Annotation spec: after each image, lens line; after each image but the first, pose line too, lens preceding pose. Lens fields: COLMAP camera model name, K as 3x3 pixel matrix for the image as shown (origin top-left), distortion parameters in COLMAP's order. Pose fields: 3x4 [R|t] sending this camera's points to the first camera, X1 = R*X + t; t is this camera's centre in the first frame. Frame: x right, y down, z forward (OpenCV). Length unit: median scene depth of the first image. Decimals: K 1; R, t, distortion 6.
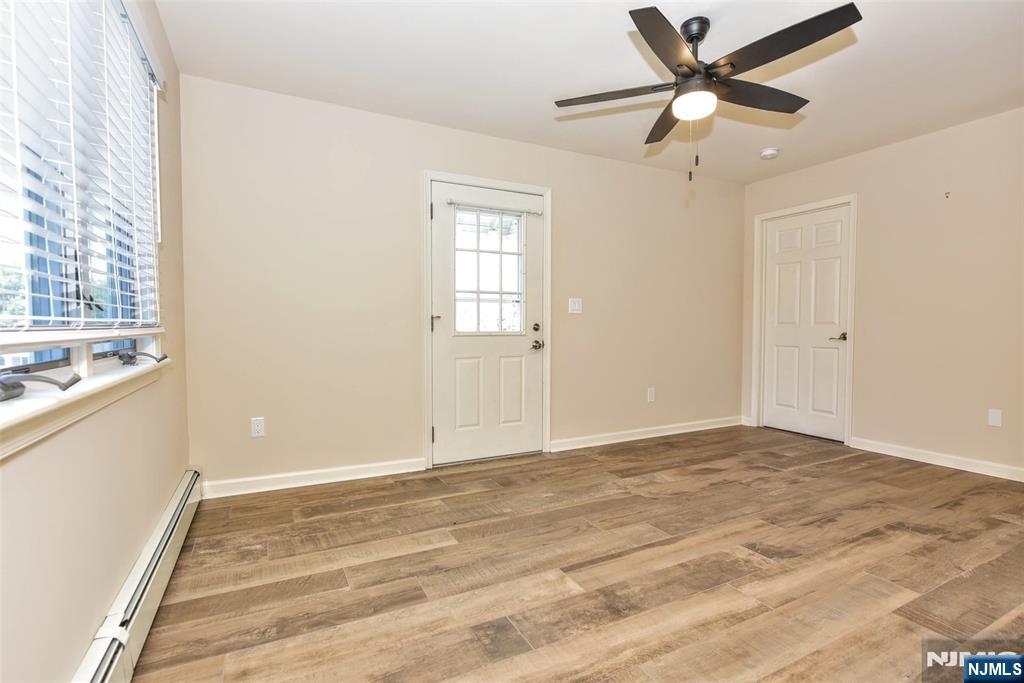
lens RADIAL K [[483.5, 0, 512.0], [0, 483.5, 341.5], [0, 0, 1]] dist [-0.005340, -0.001641]
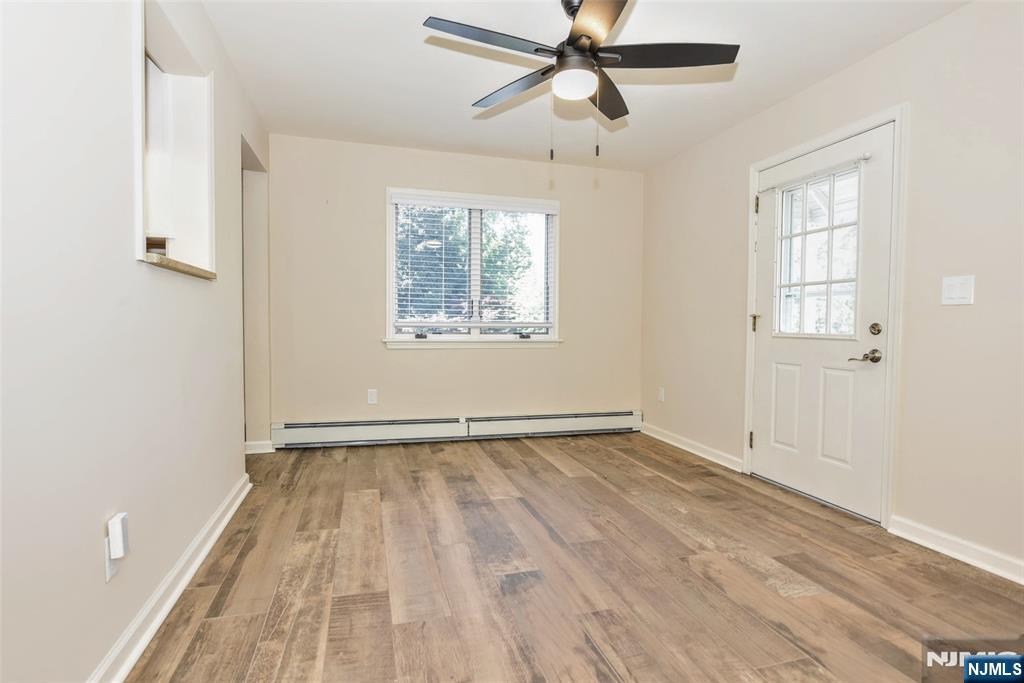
lens RADIAL K [[508.0, 0, 512.0], [0, 508.0, 341.5], [0, 0, 1]] dist [-0.000528, -0.000106]
pose [[-0.187816, 0.033219, -0.981642, 1.132400], [-0.041184, 0.998283, 0.041662, -0.029066], [0.981340, 0.048252, -0.186126, 0.901470]]
